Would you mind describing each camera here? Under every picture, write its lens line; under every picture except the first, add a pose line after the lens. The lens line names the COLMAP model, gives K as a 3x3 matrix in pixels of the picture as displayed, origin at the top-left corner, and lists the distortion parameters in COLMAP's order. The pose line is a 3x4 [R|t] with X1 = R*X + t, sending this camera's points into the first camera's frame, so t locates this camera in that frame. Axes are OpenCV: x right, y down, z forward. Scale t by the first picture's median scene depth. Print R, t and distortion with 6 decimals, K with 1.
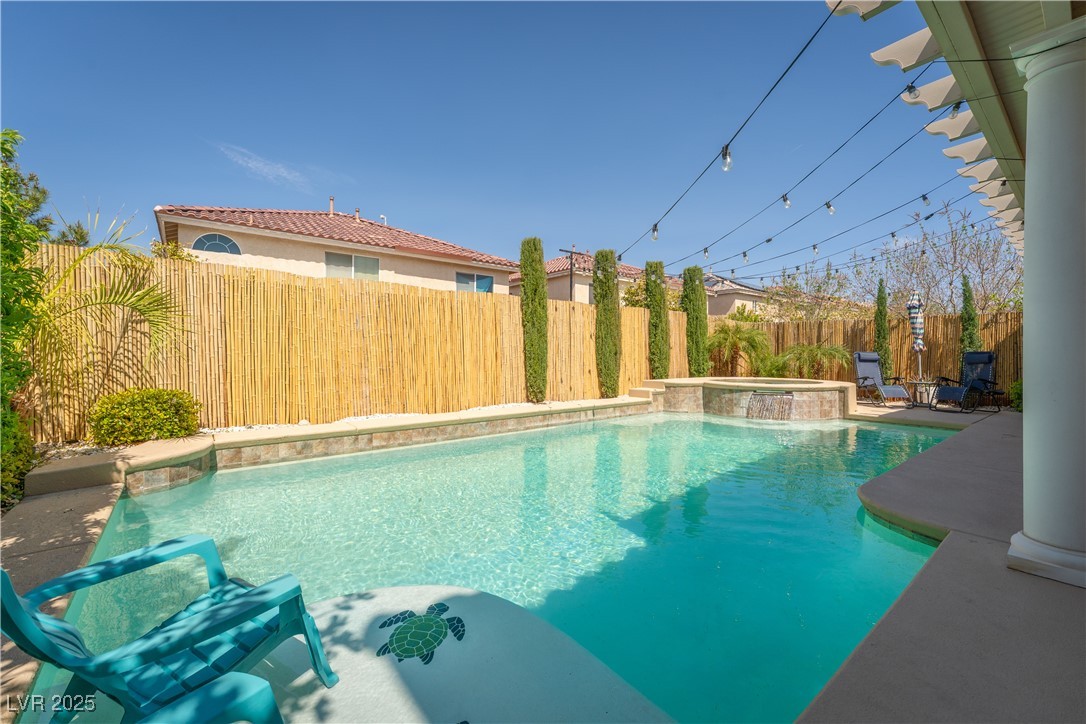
lens RADIAL K [[438.9, 0, 543.0], [0, 438.9, 362.0], [0, 0, 1]] dist [0.001165, 0.000302]
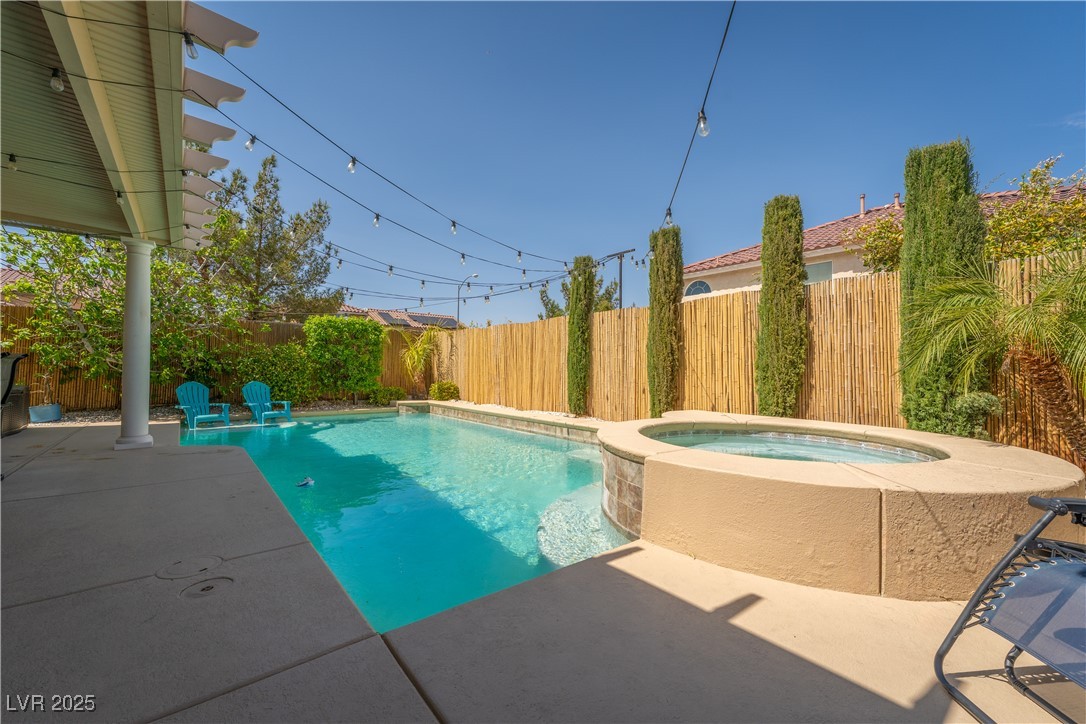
lens RADIAL K [[449.9, 0, 543.0], [0, 449.9, 362.0], [0, 0, 1]] dist [-0.000017, -0.000049]
pose [[-0.004983, -0.019121, -0.999805, 1.071817], [-0.027410, 0.999444, -0.018978, -0.011842], [0.999612, 0.027310, -0.005505, 0.947290]]
